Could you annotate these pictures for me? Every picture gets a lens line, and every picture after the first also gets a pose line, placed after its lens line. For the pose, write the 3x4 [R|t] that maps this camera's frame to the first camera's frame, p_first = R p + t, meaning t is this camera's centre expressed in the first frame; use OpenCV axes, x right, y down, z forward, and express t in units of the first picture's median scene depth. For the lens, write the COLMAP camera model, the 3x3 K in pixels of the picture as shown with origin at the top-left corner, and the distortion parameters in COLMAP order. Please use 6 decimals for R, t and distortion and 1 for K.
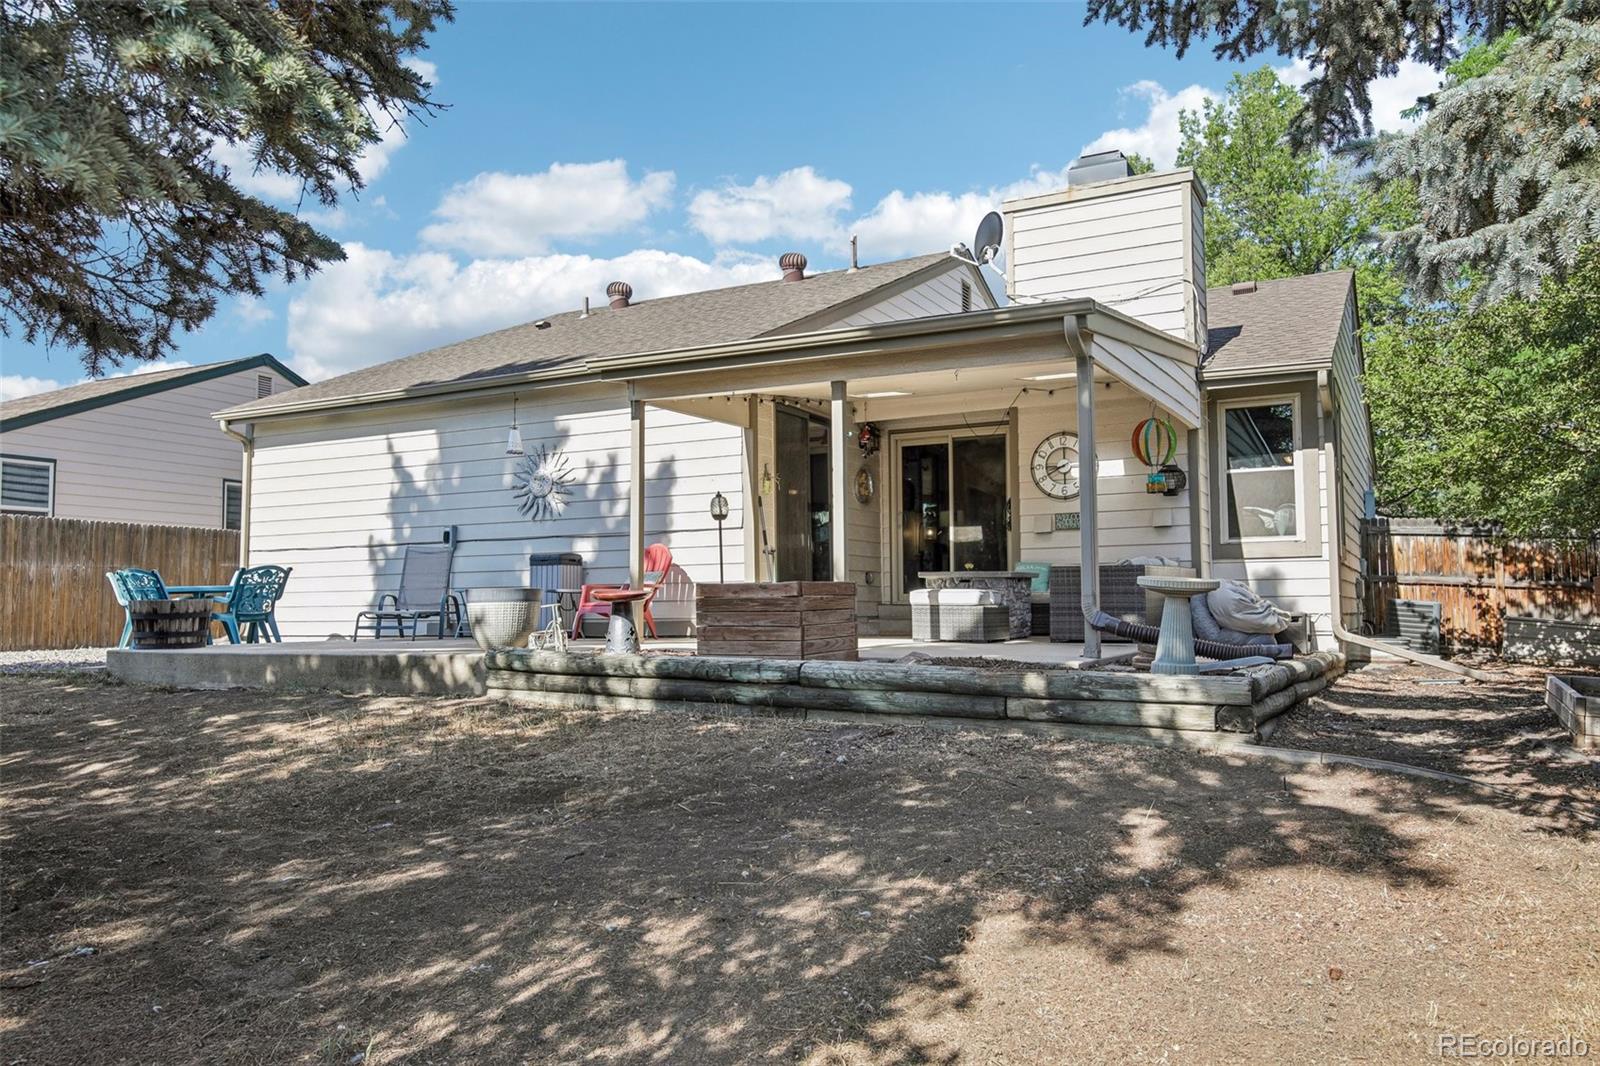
lens RADIAL K [[1202.2, 0, 802.8], [0, 1202.2, 481.1], [0, 0, 1]] dist [0.018757, 0.001237]
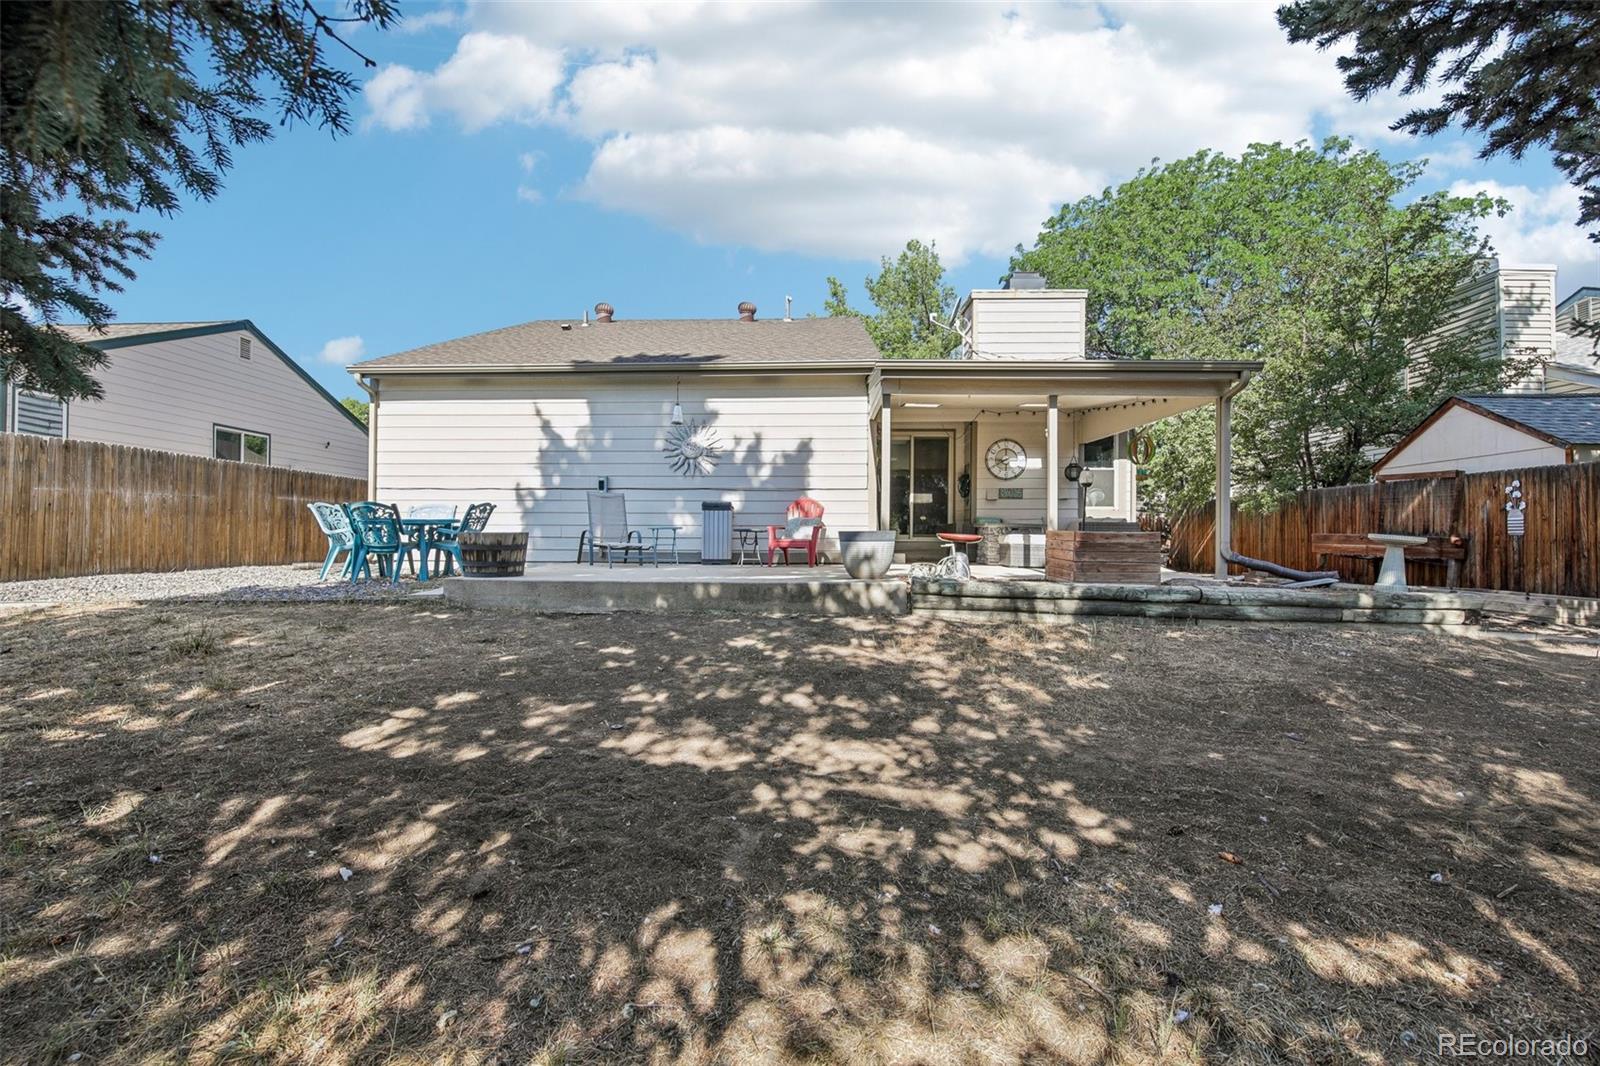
lens RADIAL K [[690.5, 0, 793.3], [0, 690.5, 531.4], [0, 0, 1]] dist [-0.001572, -0.009365]
pose [[0.899041, 0.017297, 0.437523, -0.471148], [-0.059699, 0.994731, 0.083347, 0.023699], [-0.433776, -0.101052, 0.895336, 0.268794]]
